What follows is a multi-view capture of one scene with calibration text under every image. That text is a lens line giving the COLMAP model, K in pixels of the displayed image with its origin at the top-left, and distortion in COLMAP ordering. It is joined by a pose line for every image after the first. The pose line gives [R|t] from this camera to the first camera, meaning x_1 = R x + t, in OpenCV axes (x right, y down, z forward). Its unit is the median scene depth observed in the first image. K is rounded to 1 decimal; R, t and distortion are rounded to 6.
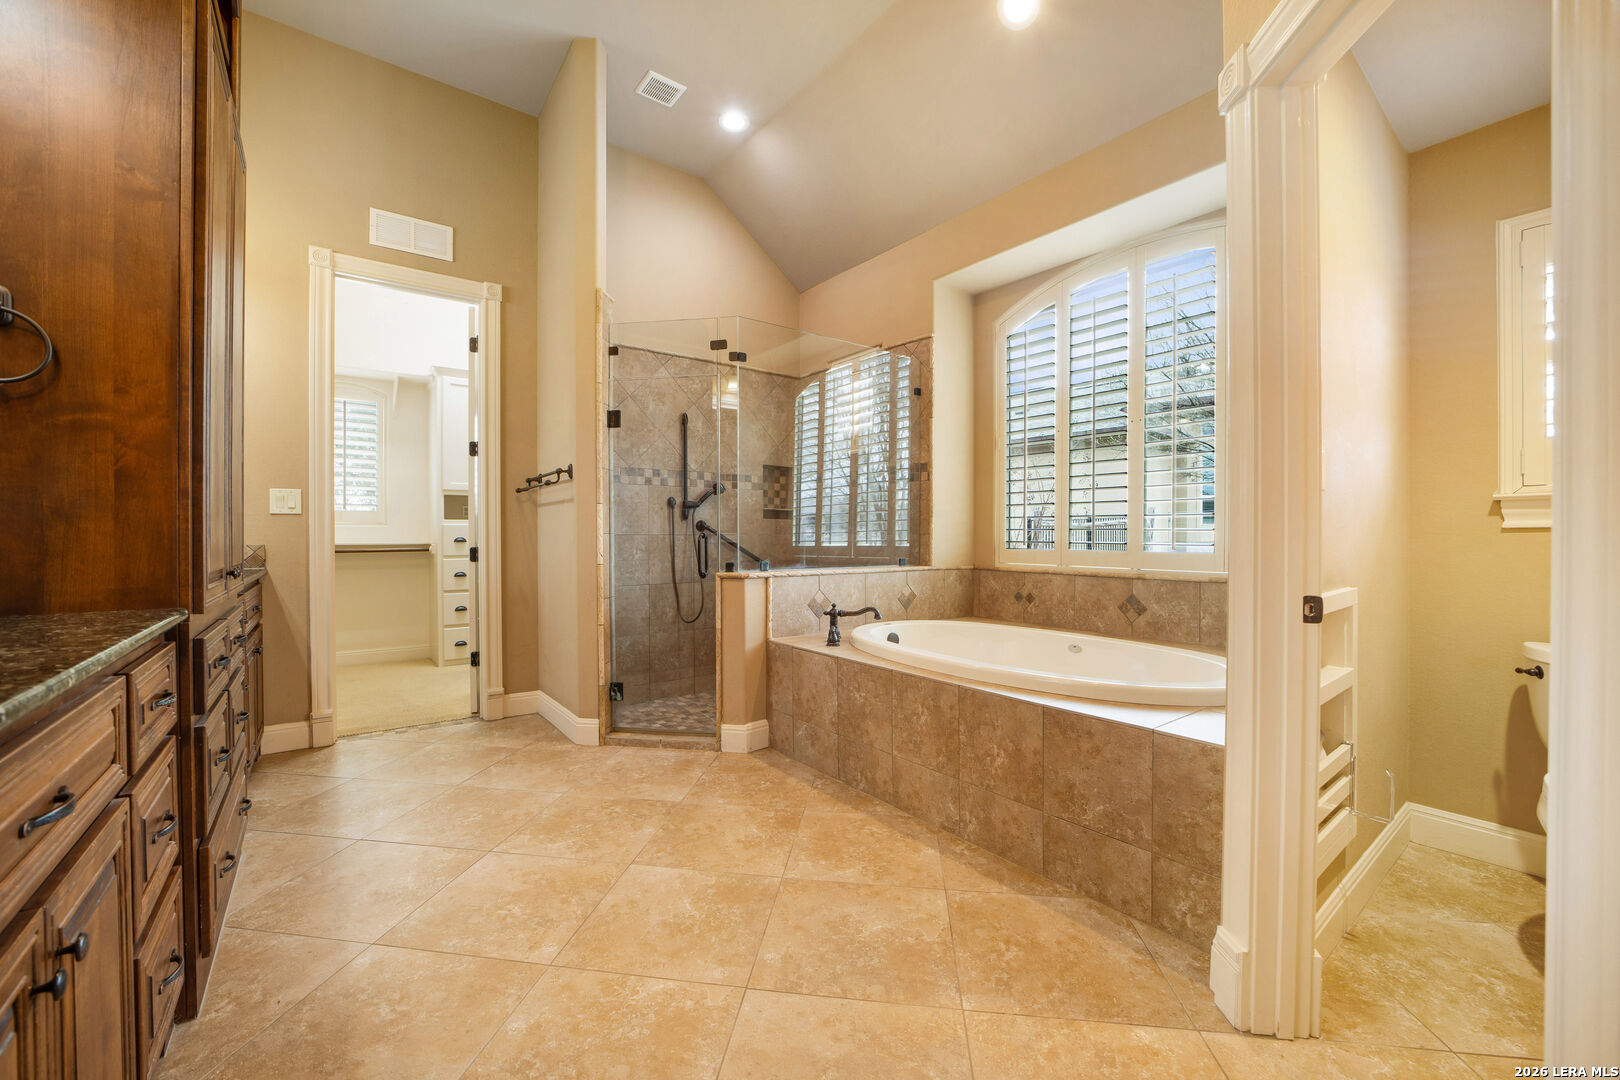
lens RADIAL K [[636.9, 0, 787.9], [0, 636.9, 535.7], [0, 0, 1]] dist [-0.025020, 0.002090]
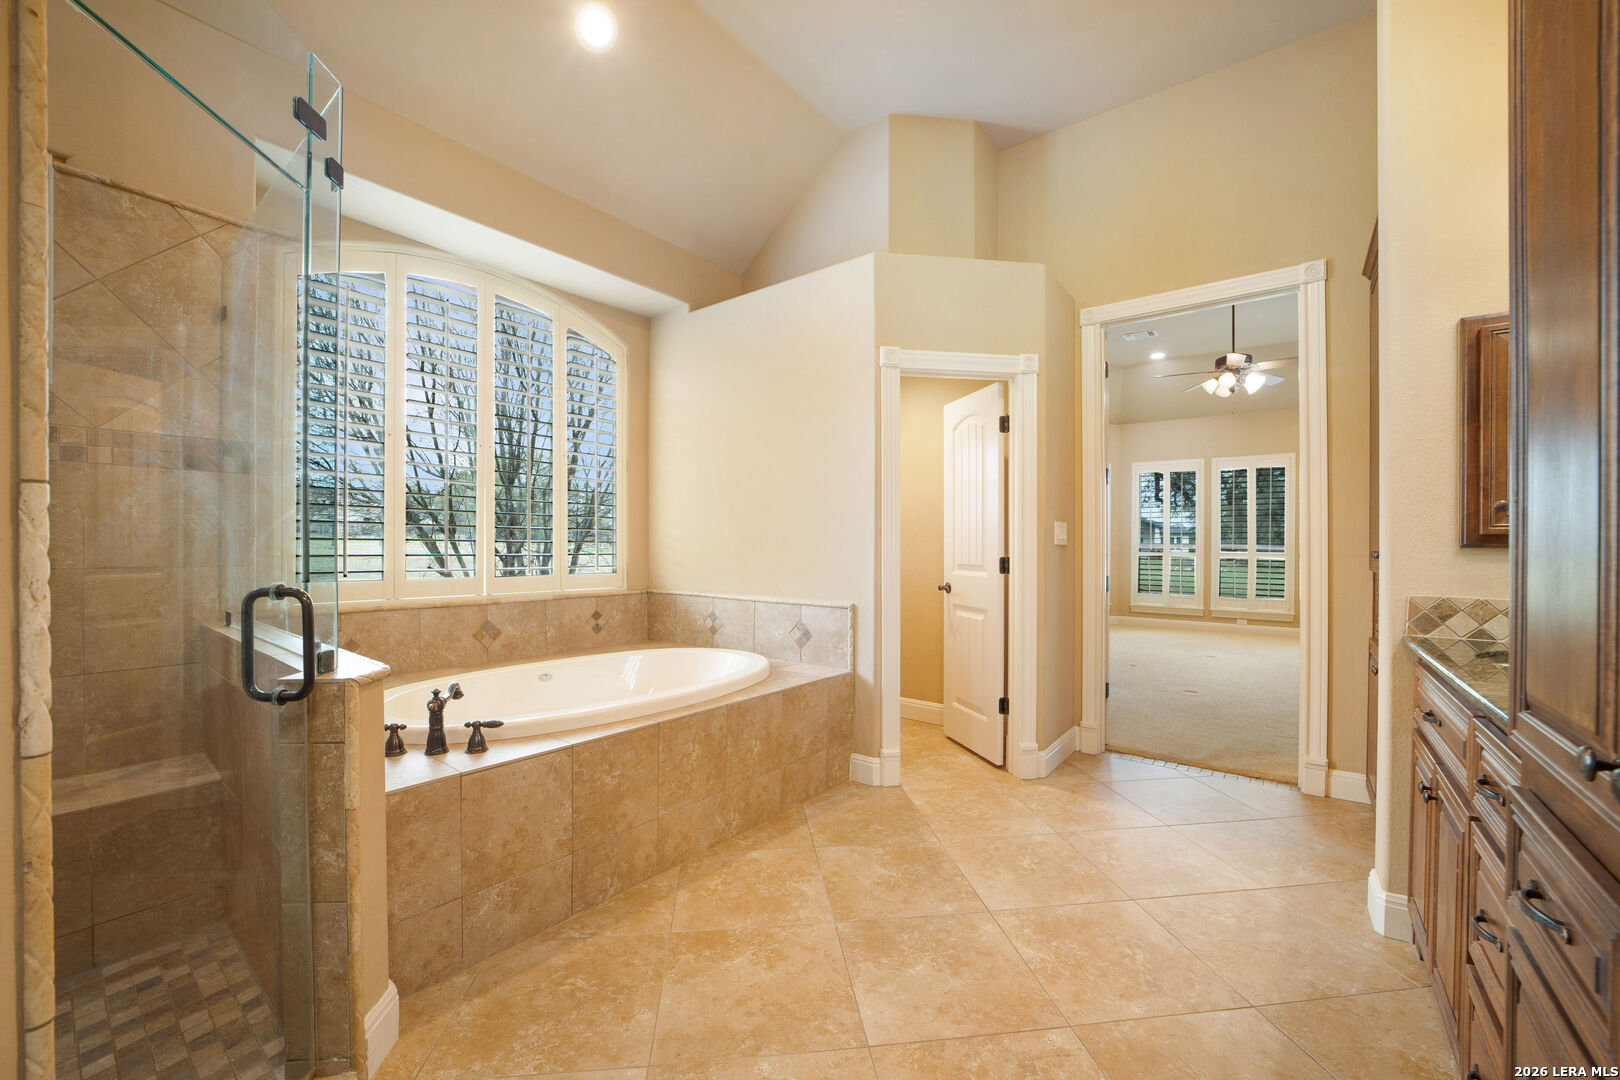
lens RADIAL K [[636.9, 0, 825.6], [0, 636.9, 546.2], [0, 0, 1]] dist [-0.025020, 0.002090]
pose [[-0.287050, -0.002183, 0.957913, -0.578078], [-0.007291, 0.999973, 0.000094, -0.028793], [-0.957888, -0.006958, -0.287059, 0.793373]]
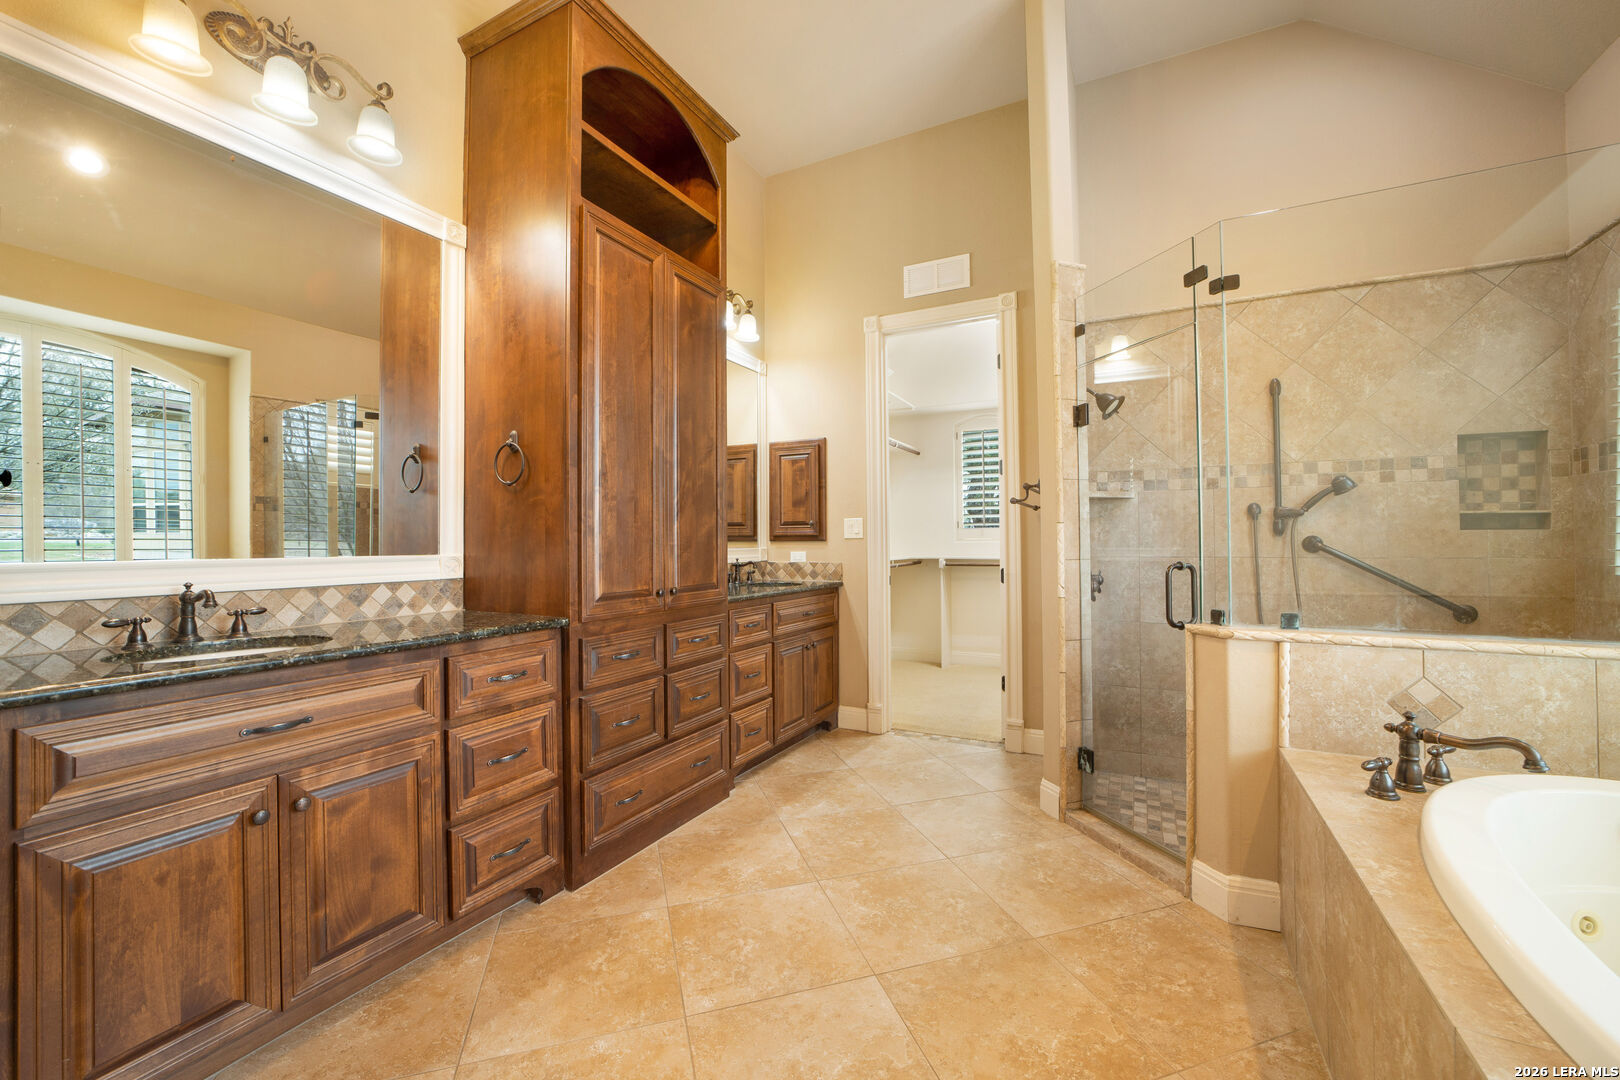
lens RADIAL K [[636.9, 0, 820.9], [0, 636.9, 534.6], [0, 0, 1]] dist [-0.025020, 0.002090]
pose [[0.455404, -0.011928, -0.890205, 0.288201], [0.004438, 0.999928, -0.011128, -0.028037], [0.890274, 0.001117, 0.455424, 0.356785]]
